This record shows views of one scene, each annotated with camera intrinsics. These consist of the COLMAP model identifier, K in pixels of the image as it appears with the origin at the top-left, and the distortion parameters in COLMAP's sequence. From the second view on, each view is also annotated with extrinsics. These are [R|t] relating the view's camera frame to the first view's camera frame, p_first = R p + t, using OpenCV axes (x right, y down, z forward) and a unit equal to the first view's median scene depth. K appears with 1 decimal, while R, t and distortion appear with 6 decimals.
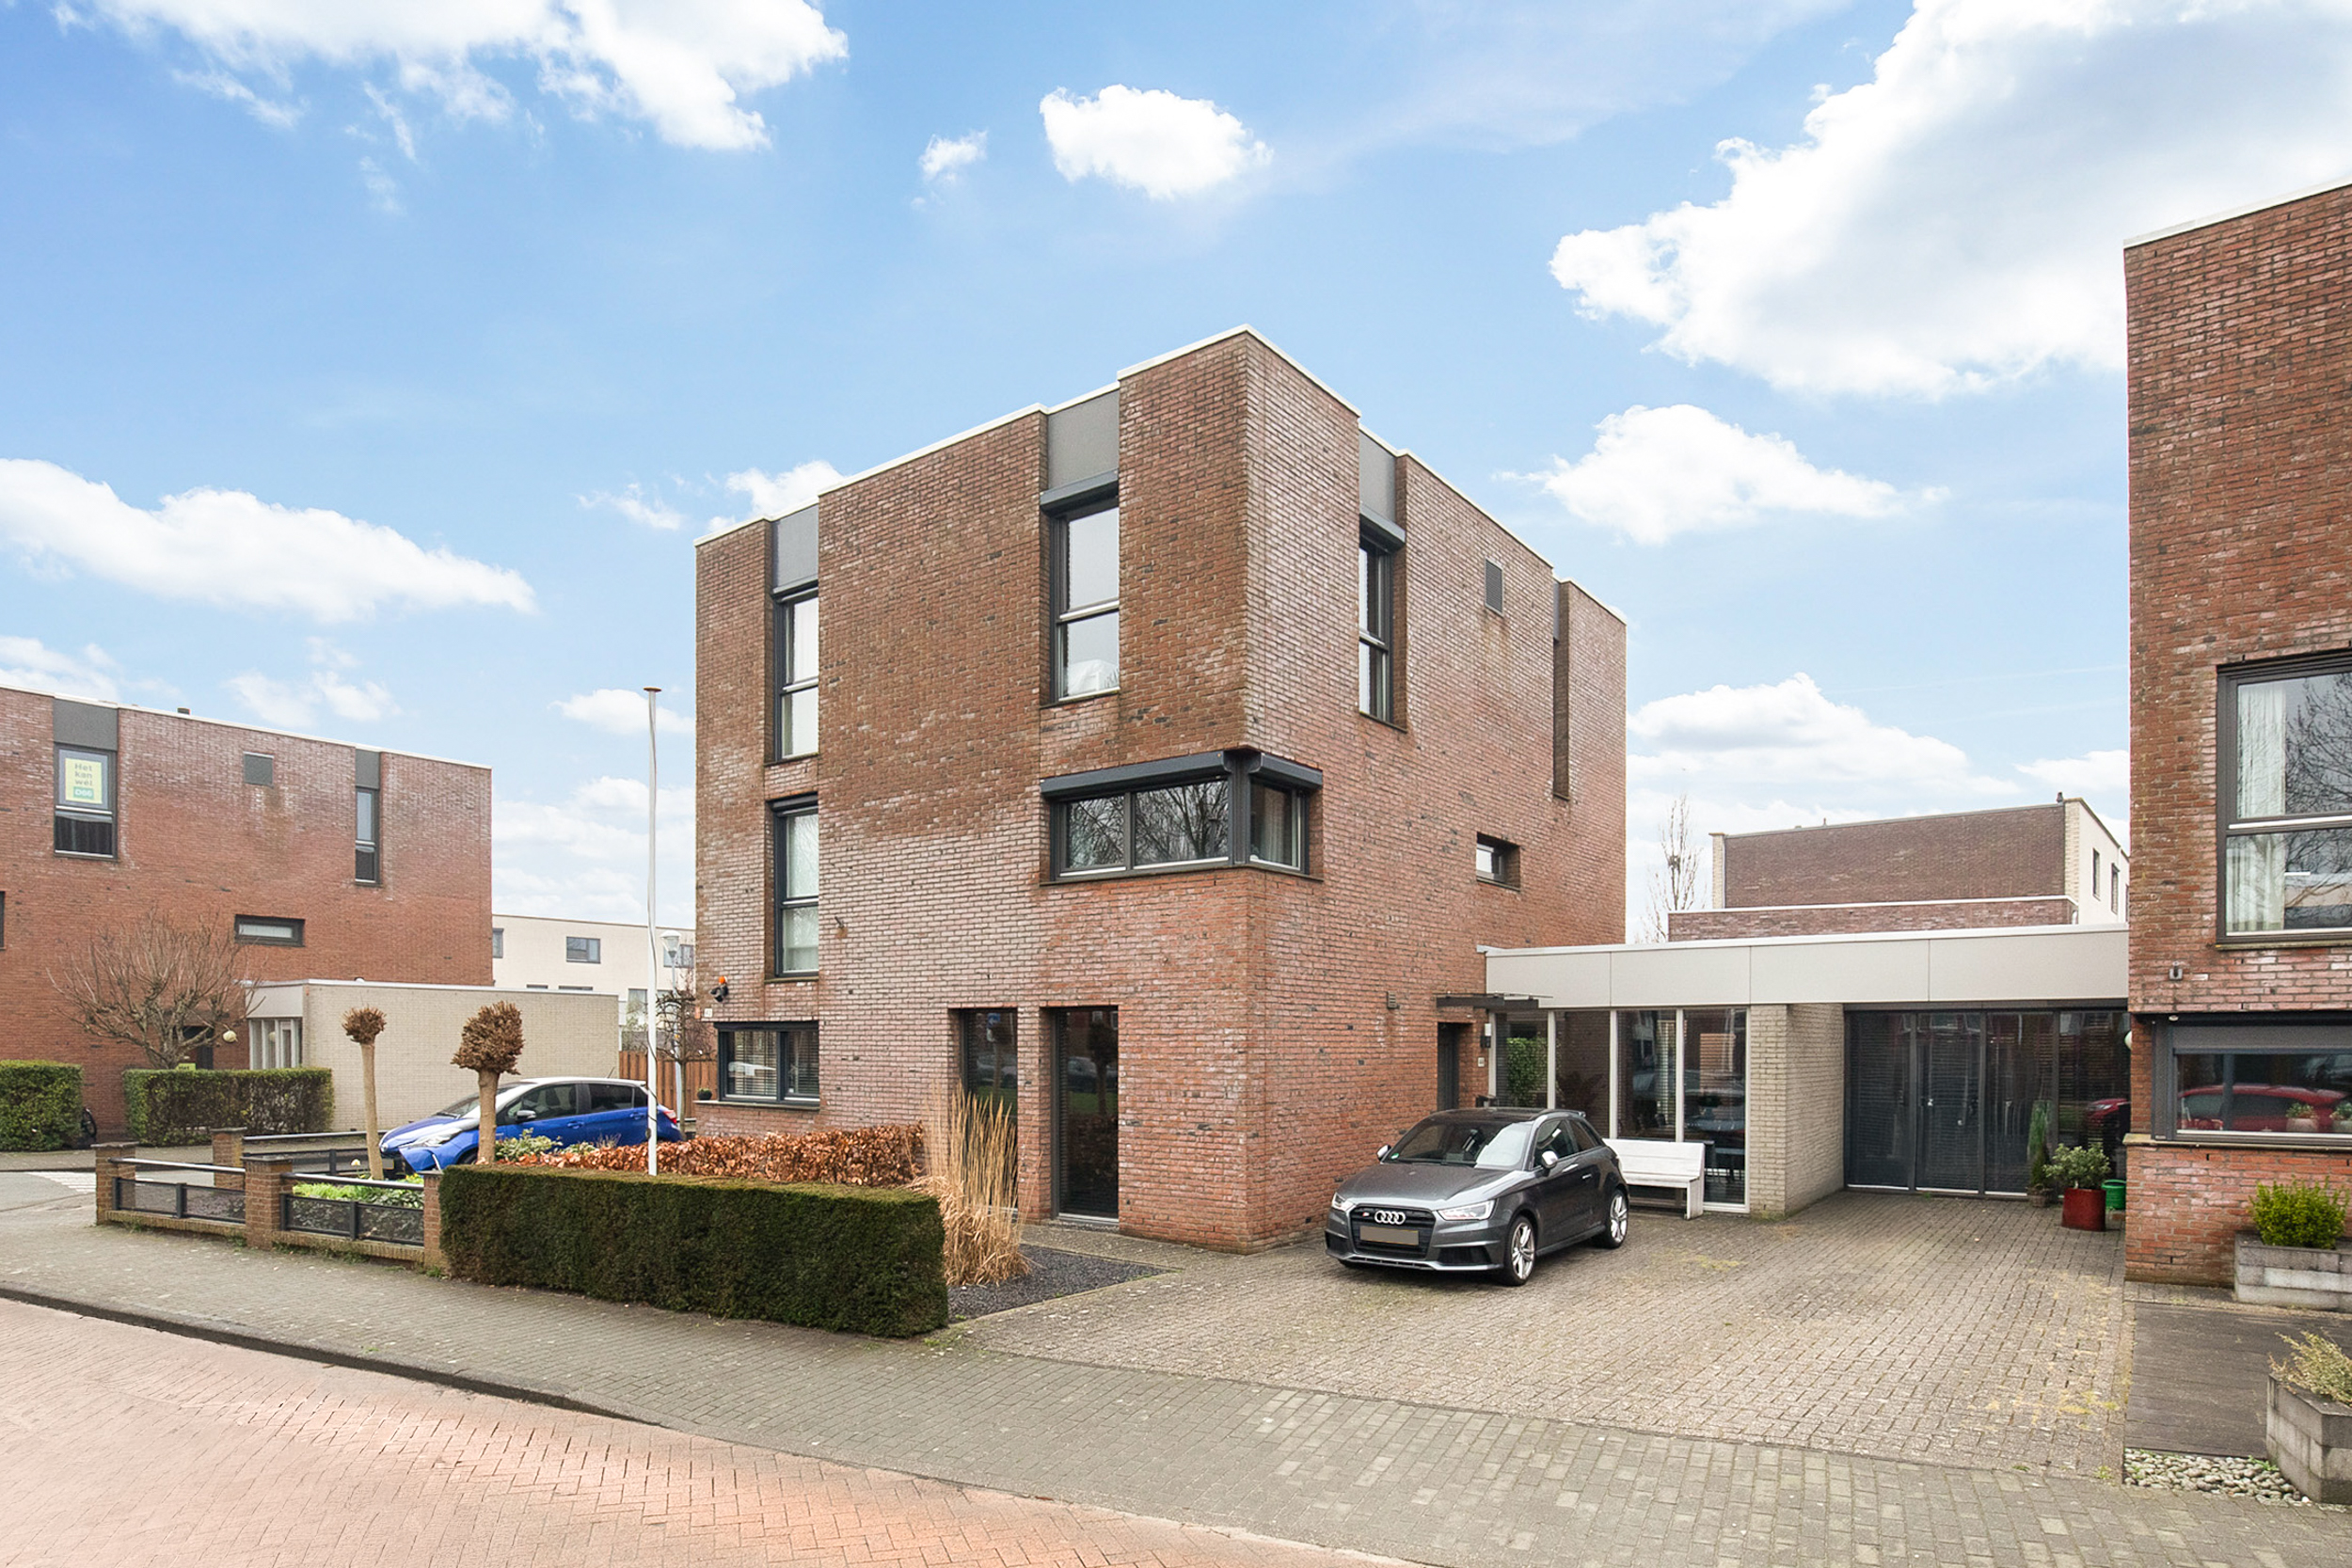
lens RADIAL K [[1401.7, 0, 1175.0], [0, 1401.7, 867.7], [0, 0, 1]] dist [-0.031533, 0.003563]
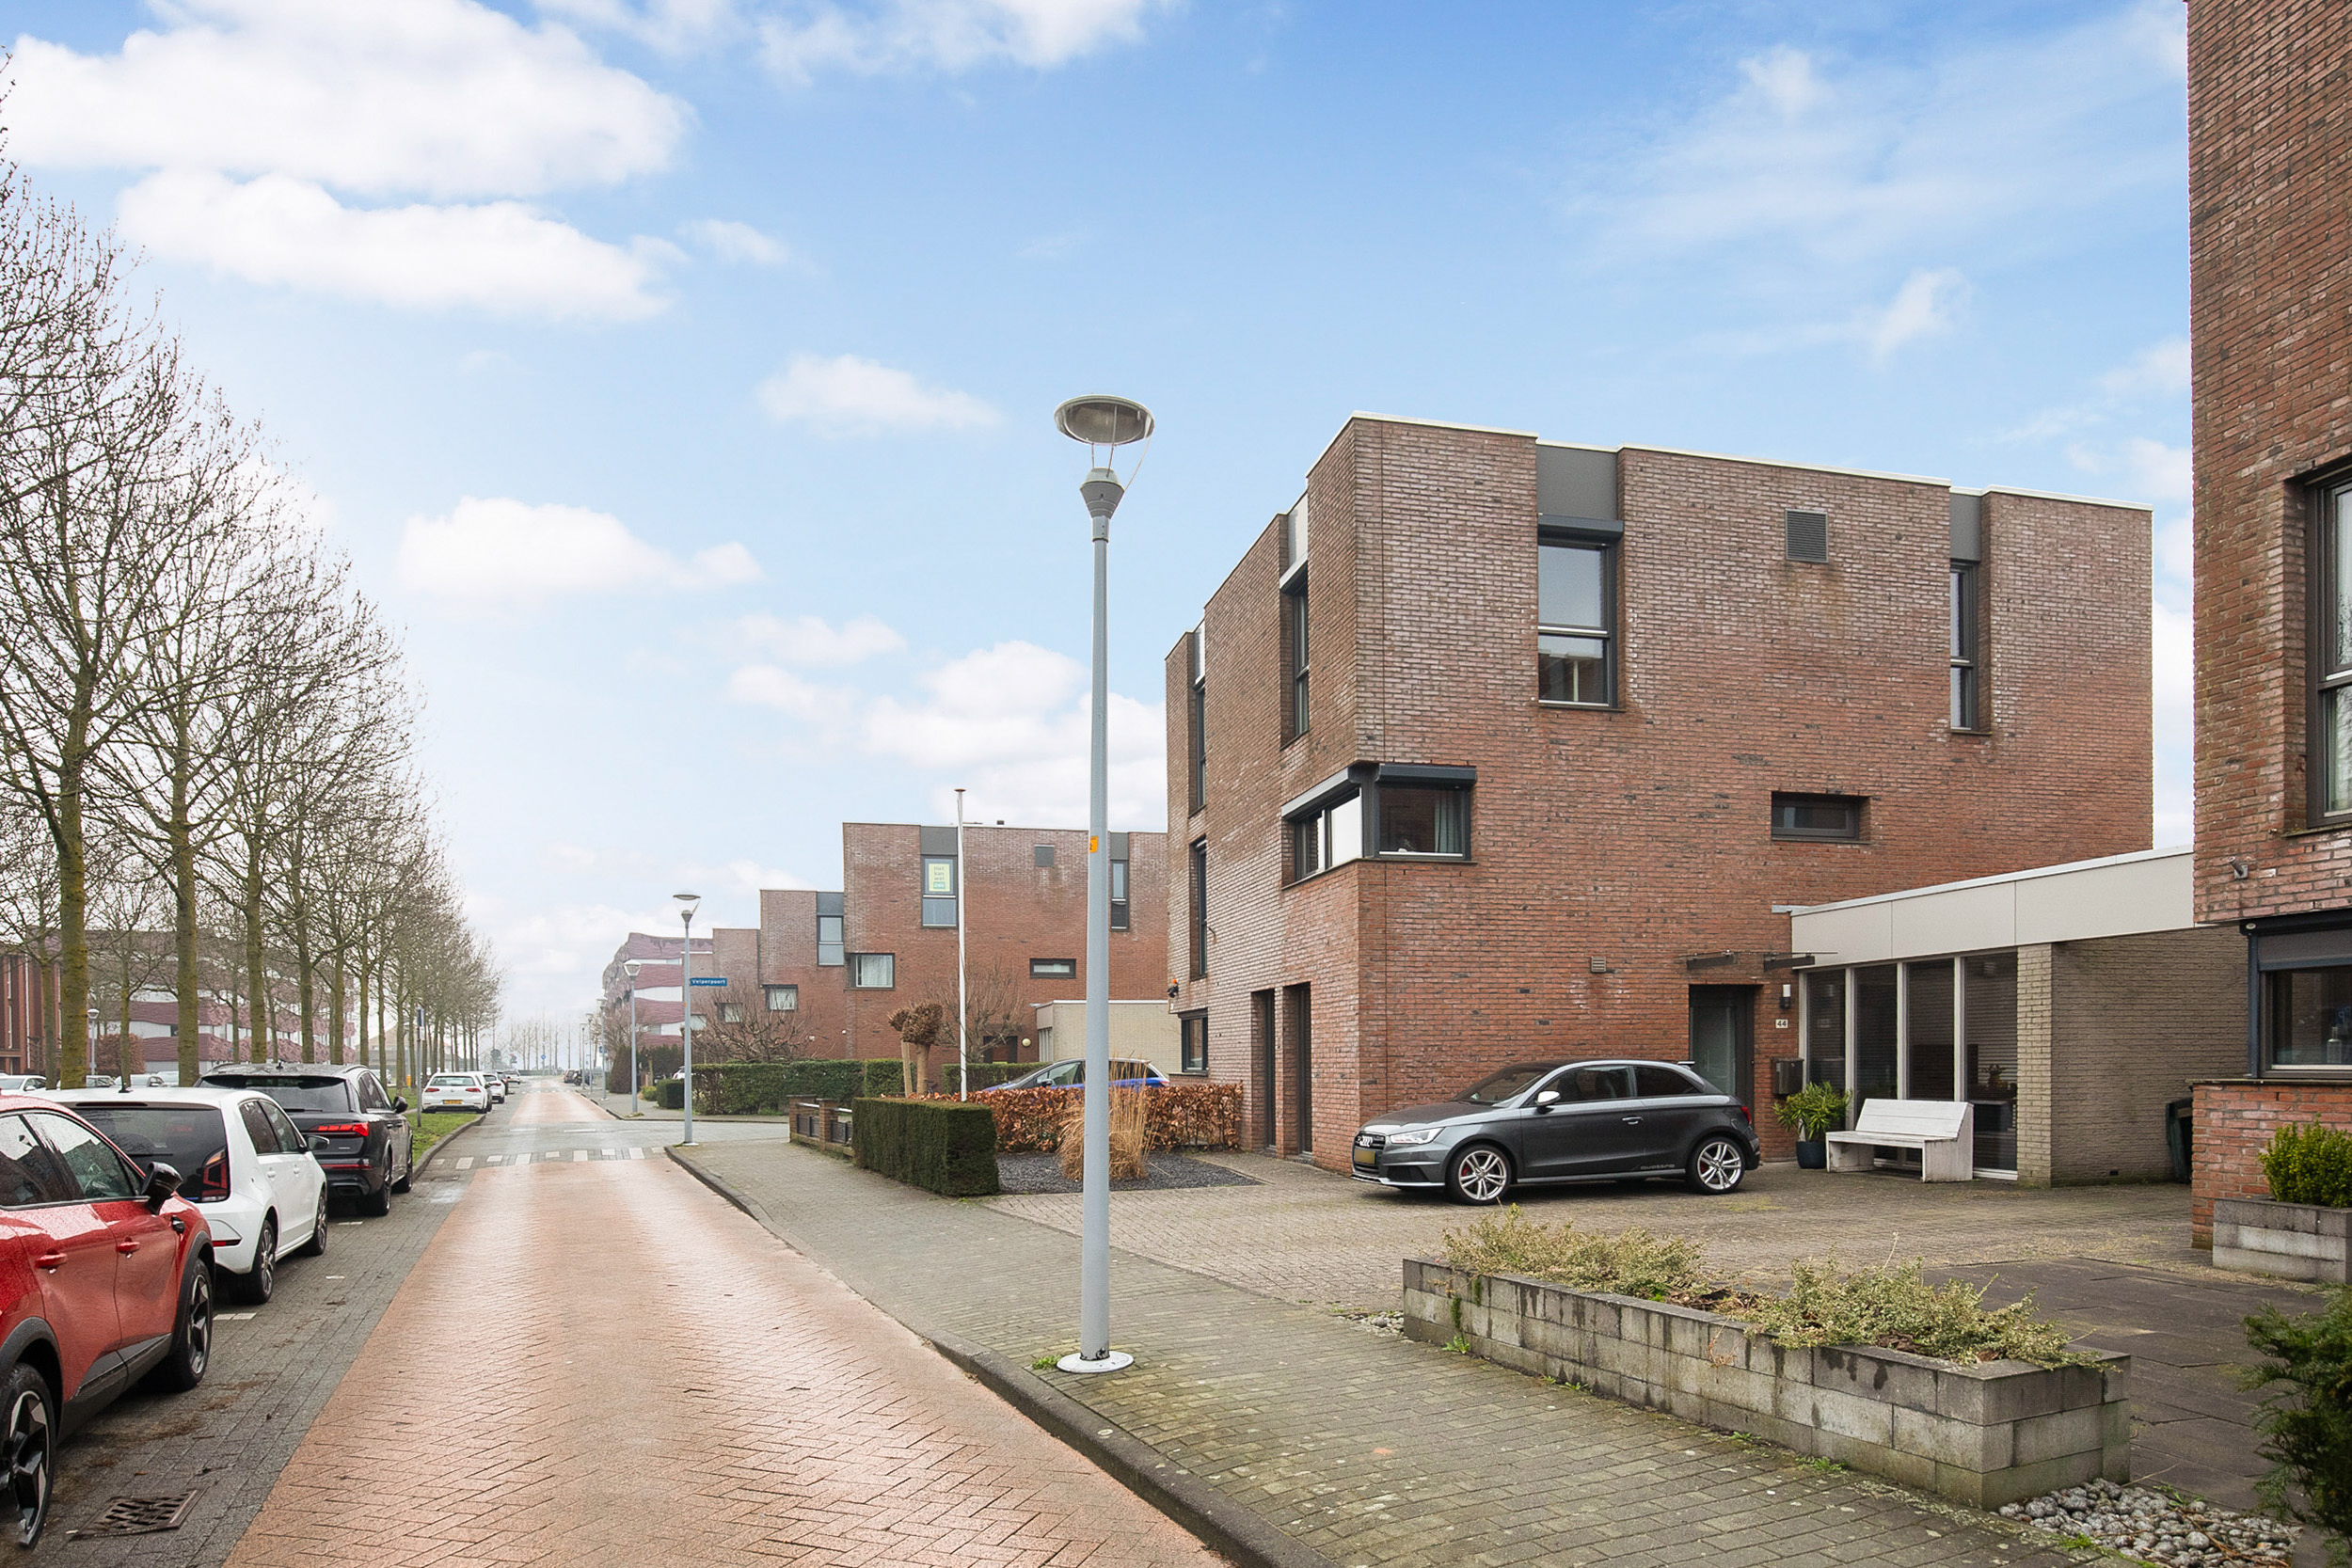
lens RADIAL K [[1348.9, 0, 1176.7], [0, 1348.9, 836.4], [0, 0, 1]] dist [-0.005658, -0.001284]
pose [[0.775609, -0.119703, -0.619759, 0.685192], [0.095360, 0.992805, -0.072414, 0.050353], [0.623969, -0.002935, 0.781444, -0.008818]]
